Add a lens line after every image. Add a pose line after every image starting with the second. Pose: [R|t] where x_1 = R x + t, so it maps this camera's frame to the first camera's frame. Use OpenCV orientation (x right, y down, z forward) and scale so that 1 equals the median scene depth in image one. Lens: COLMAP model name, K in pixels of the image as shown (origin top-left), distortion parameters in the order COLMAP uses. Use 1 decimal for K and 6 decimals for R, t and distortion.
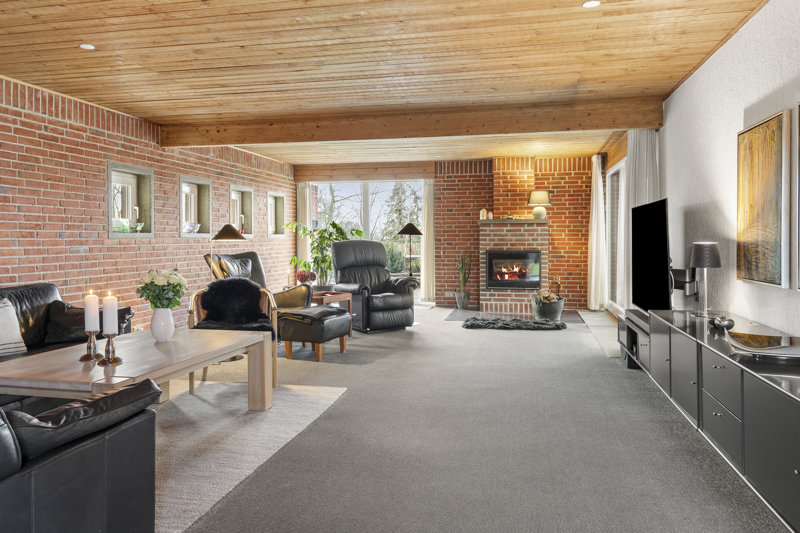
lens RADIAL K [[607.1, 0, 397.5], [0, 607.1, 231.4], [0, 0, 1]] dist [-0.002219, 0.000293]
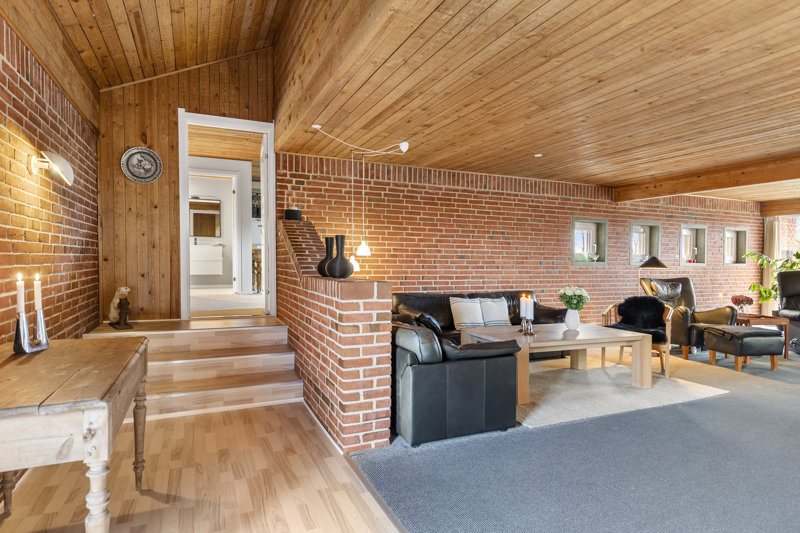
lens RADIAL K [[441.1, 0, 400.0], [0, 441.1, 266.5], [0, 0, 1]] dist [-0.001647, -0.000038]
pose [[0.604071, 0.020922, -0.796656, 0.156101], [-0.005849, 0.999745, 0.021820, -0.007155], [0.796909, -0.008522, 0.604039, -0.047852]]
